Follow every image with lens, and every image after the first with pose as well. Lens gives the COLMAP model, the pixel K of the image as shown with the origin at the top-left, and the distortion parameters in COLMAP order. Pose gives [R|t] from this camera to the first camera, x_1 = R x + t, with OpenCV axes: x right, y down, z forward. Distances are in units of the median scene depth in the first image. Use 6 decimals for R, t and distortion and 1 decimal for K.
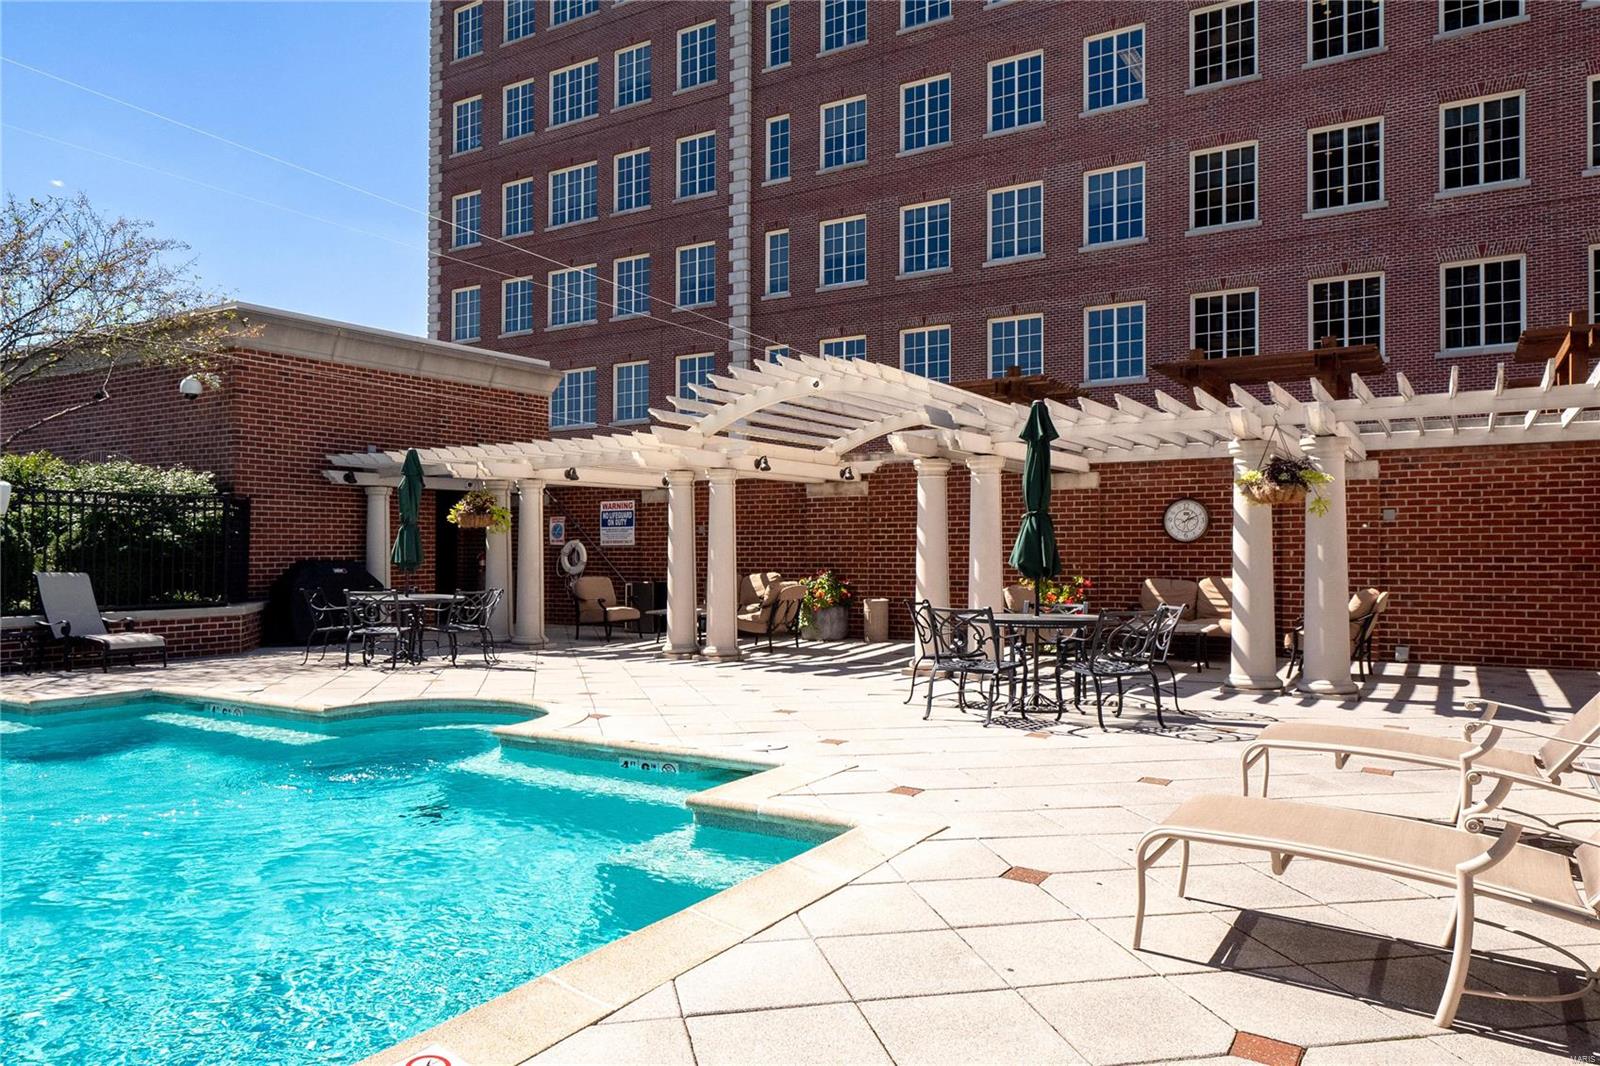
lens RADIAL K [[1129.8, 0, 801.3], [0, 1129.8, 531.0], [0, 0, 1]] dist [0.020374, -0.006733]
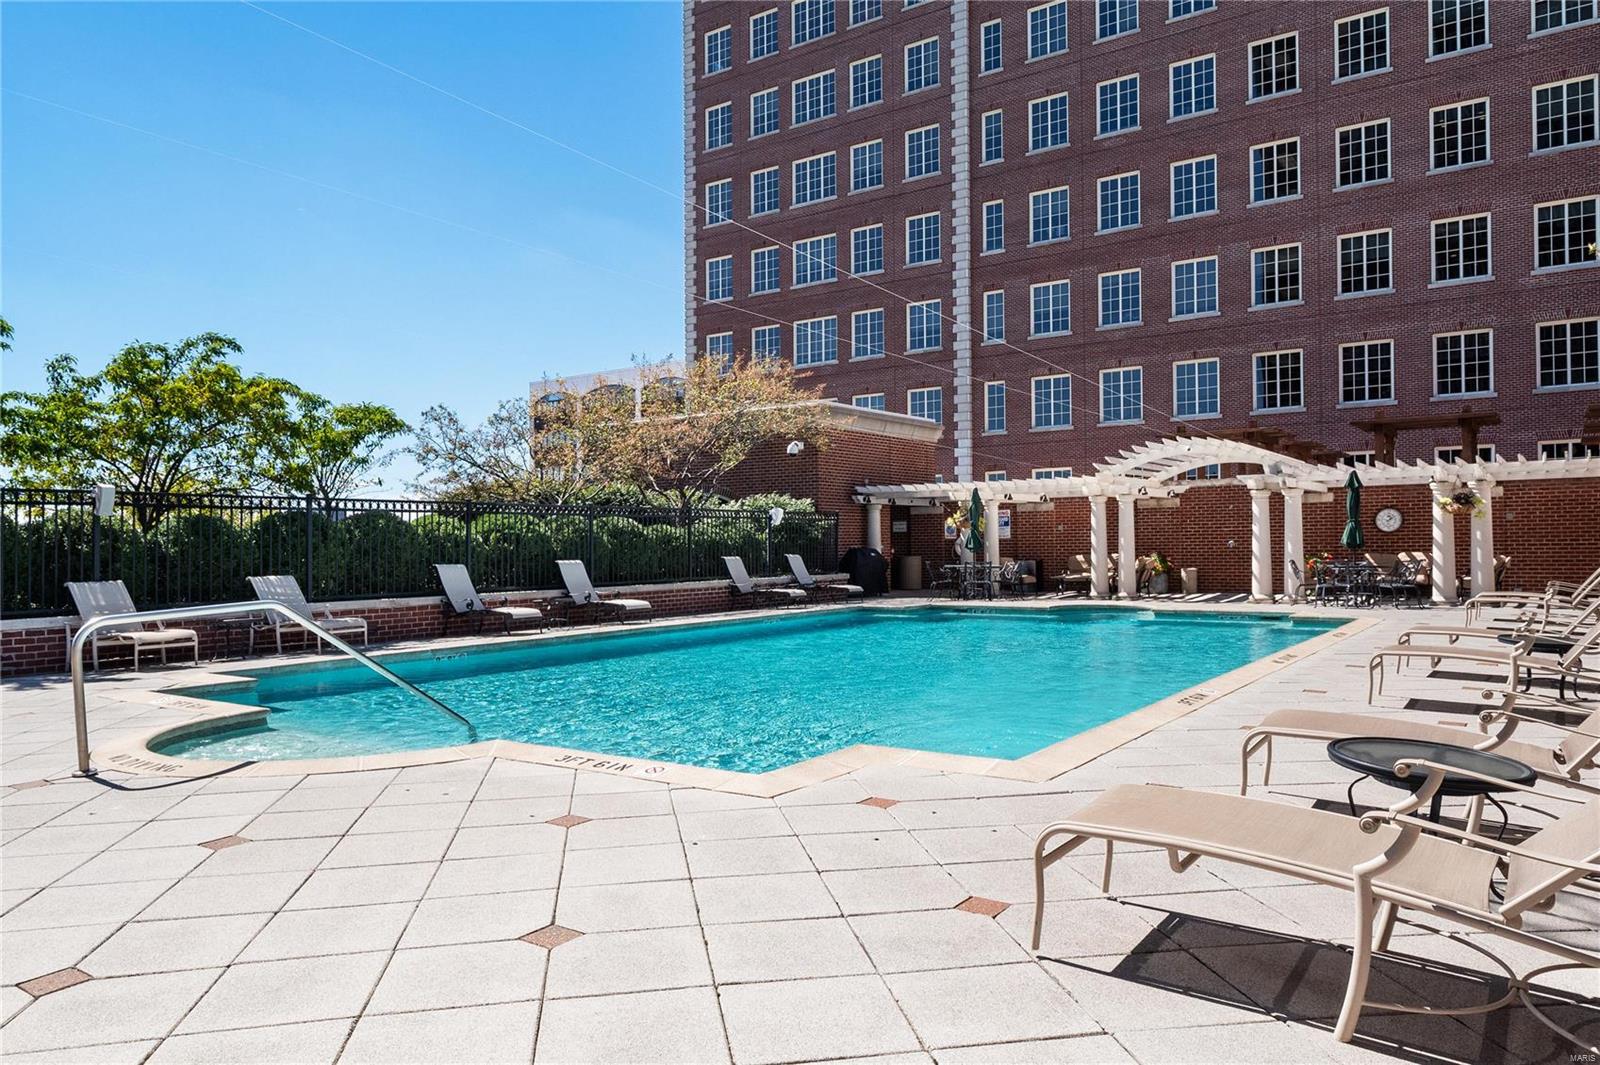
lens RADIAL K [[1129.8, 0, 804.3], [0, 1129.8, 528.0], [0, 0, 1]] dist [0.020374, -0.006733]
pose [[0.998159, -0.010756, -0.059688, -0.199497], [0.010880, 0.999939, 0.001753, -0.004267], [0.059665, -0.002399, 0.998216, -0.353022]]
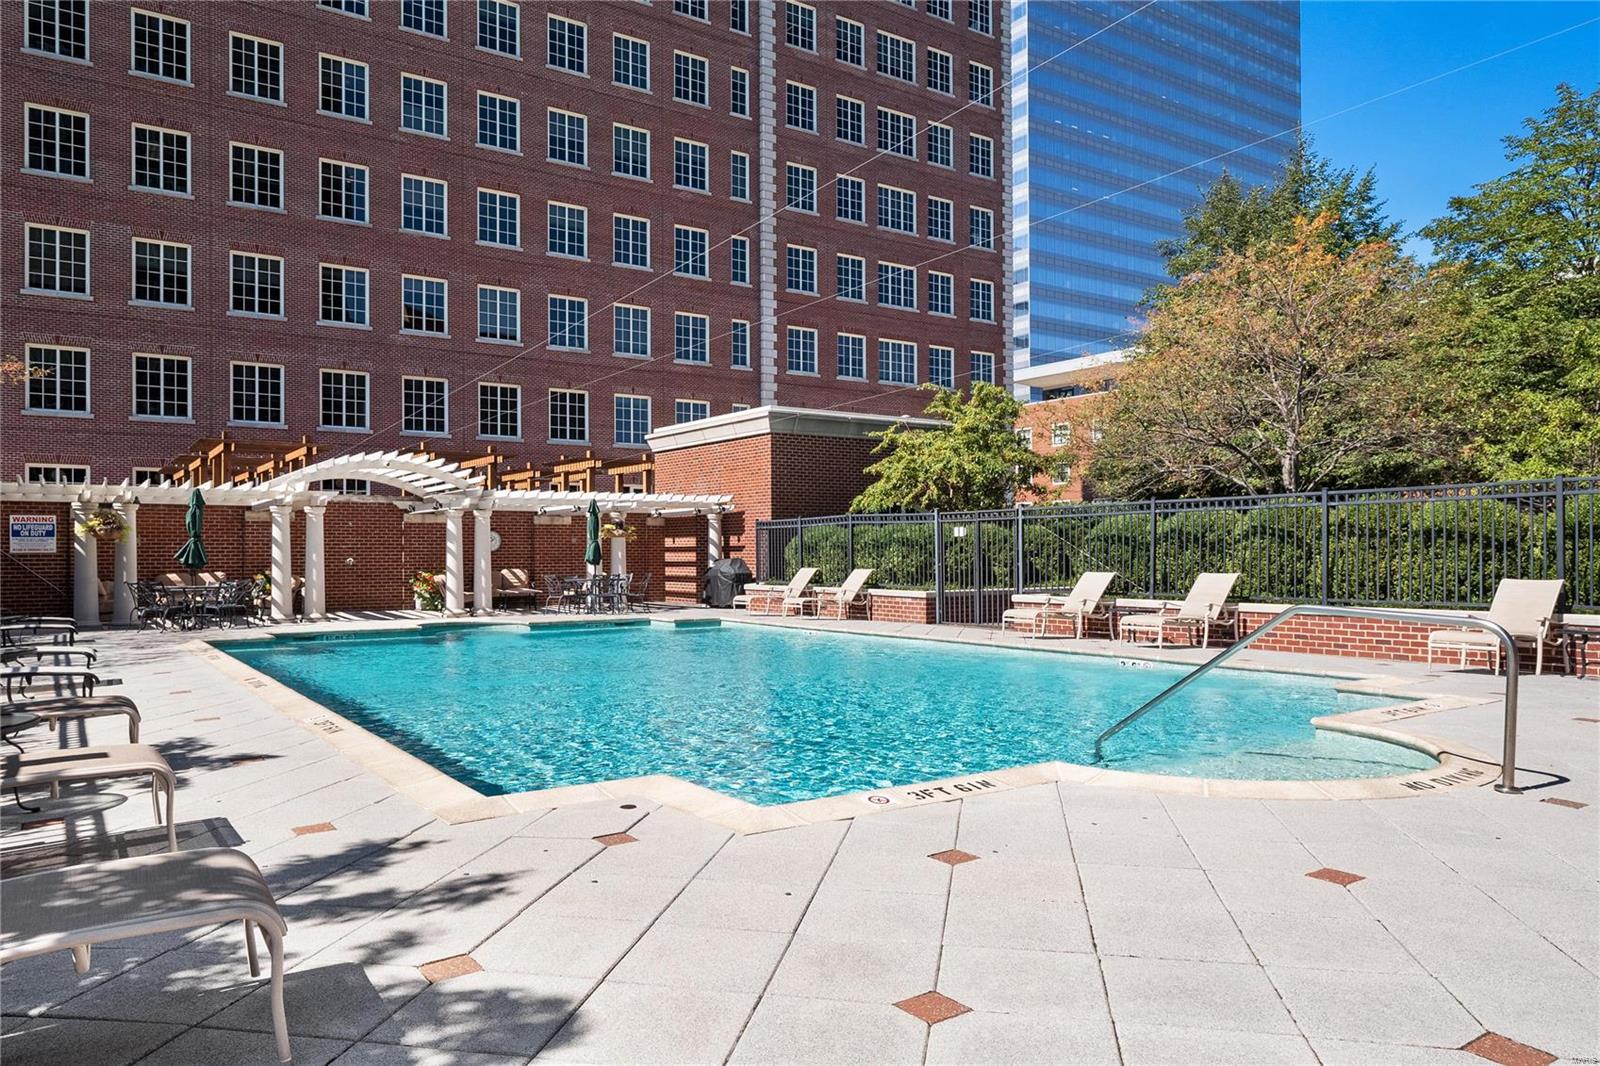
lens RADIAL K [[1129.8, 0, 783.4], [0, 1129.8, 549.8], [0, 0, 1]] dist [0.020374, -0.006733]
pose [[0.390403, 0.004635, 0.920632, -0.600337], [-0.010988, 0.999940, -0.000375, 0.001148], [-0.920578, -0.009969, 0.390431, -0.089709]]
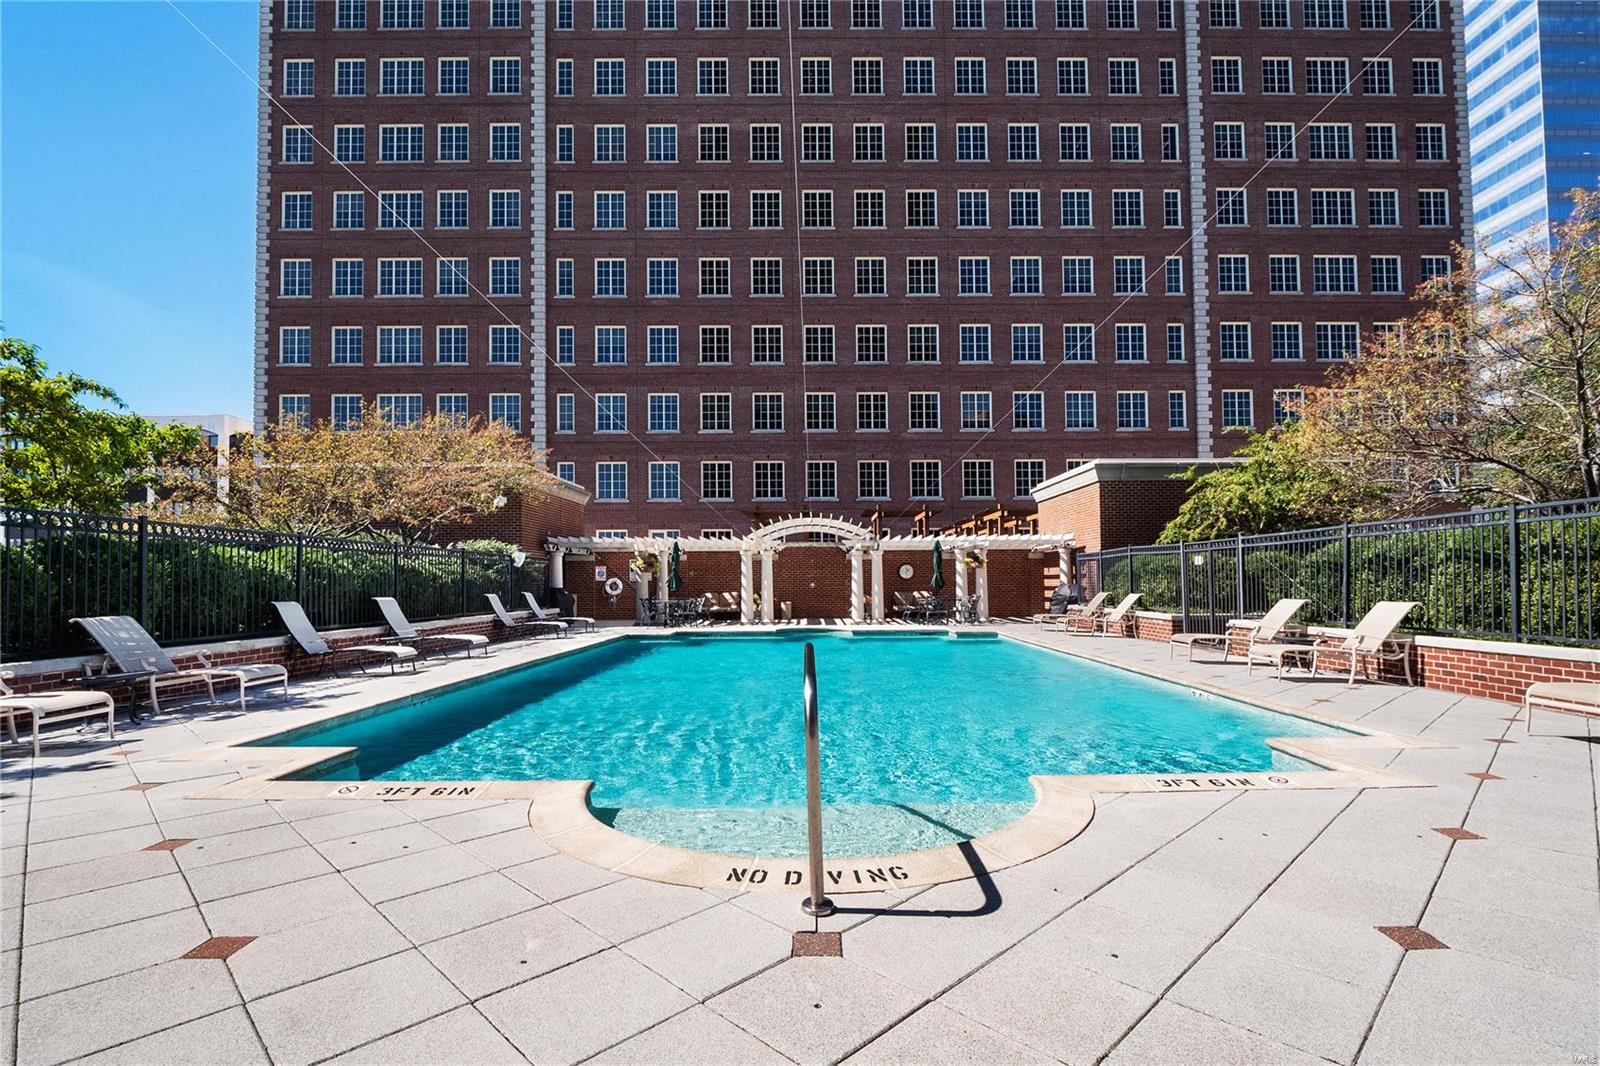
lens RADIAL K [[782.3, 0, 798.2], [0, 782.3, 567.9], [0, 0, 1]] dist [0.000696, -0.006035]
pose [[0.842771, 0.009130, 0.538195, -0.437478], [-0.006040, 0.999954, -0.007505, -0.000432], [-0.538238, 0.003074, 0.842787, -0.203317]]
